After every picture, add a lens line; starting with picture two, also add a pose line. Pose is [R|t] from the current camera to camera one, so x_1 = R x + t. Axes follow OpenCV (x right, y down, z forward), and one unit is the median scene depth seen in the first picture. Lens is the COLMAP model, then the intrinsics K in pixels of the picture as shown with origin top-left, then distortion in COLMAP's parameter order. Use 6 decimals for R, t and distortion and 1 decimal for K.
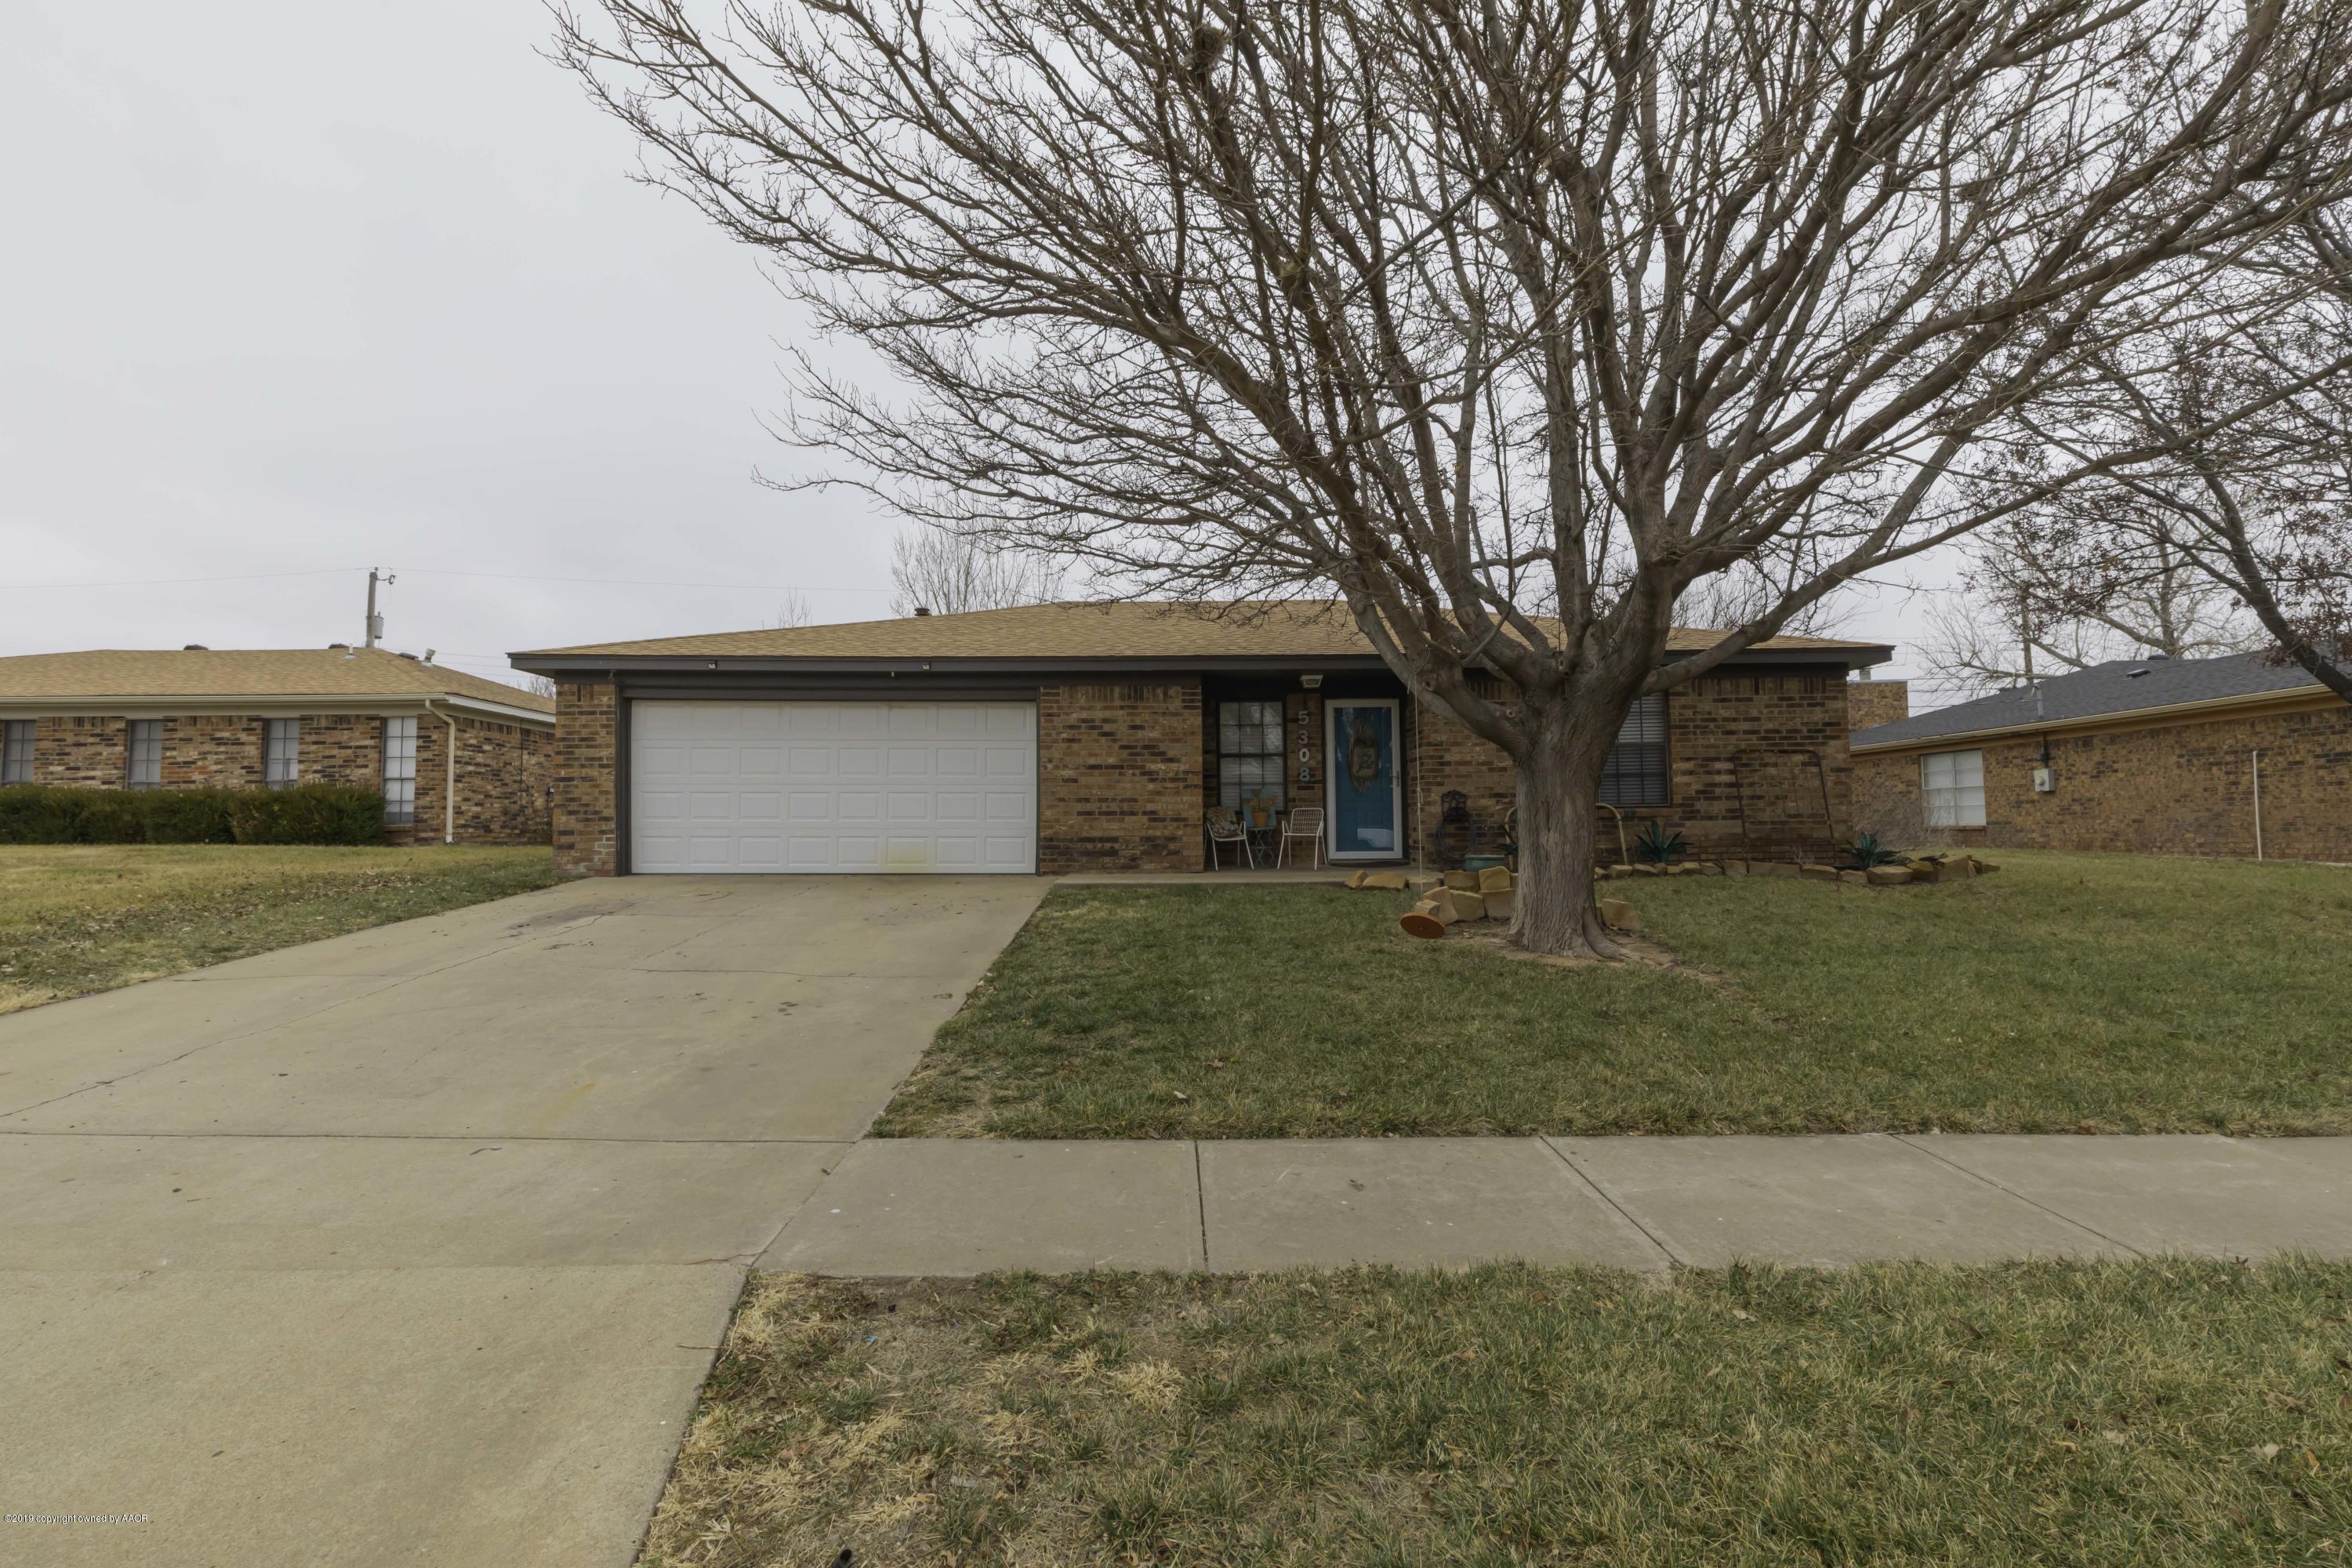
lens RADIAL K [[1043.0, 0, 1188.0], [0, 1043.0, 785.5], [0, 0, 1]] dist [-0.000815, -0.000035]
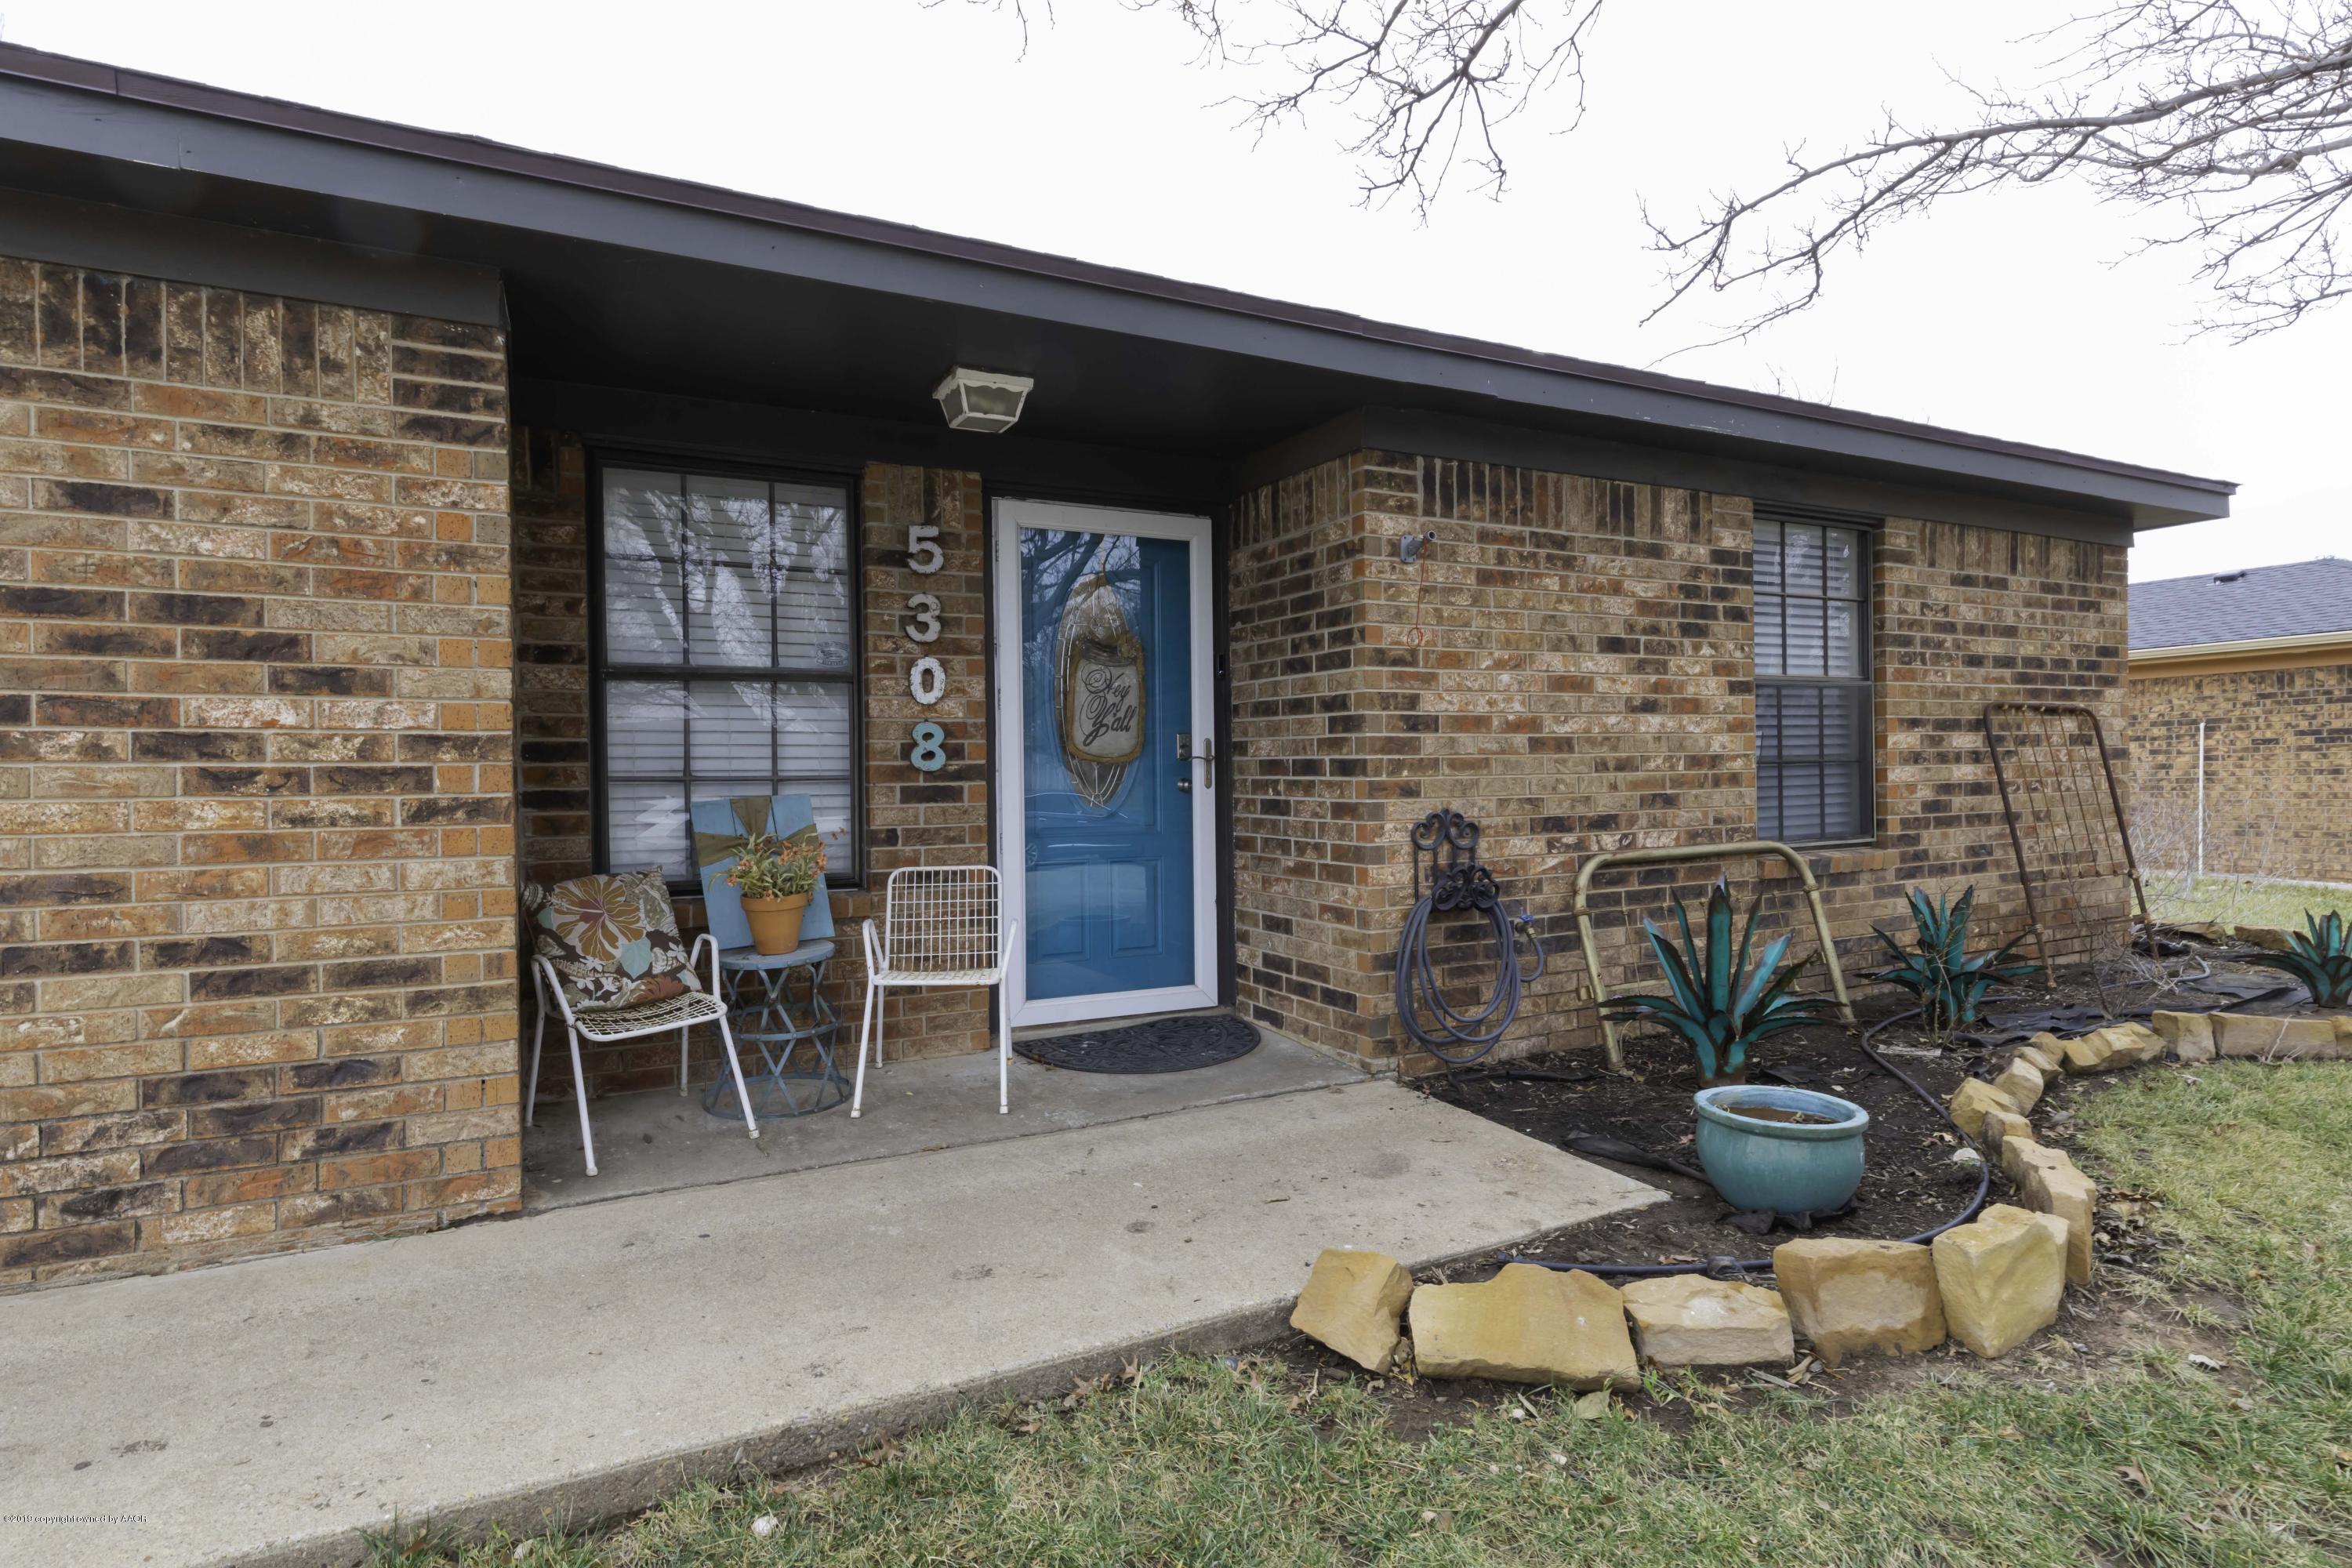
lens RADIAL K [[1220.1, 0, 1175.9], [0, 1220.1, 771.5], [0, 0, 1]] dist [-0.001485, -0.000197]
pose [[0.891169, 0.000660, 0.453672, 0.021390], [-0.015677, 0.999447, 0.029339, -0.016264], [-0.453401, -0.033258, 0.890686, 0.714229]]
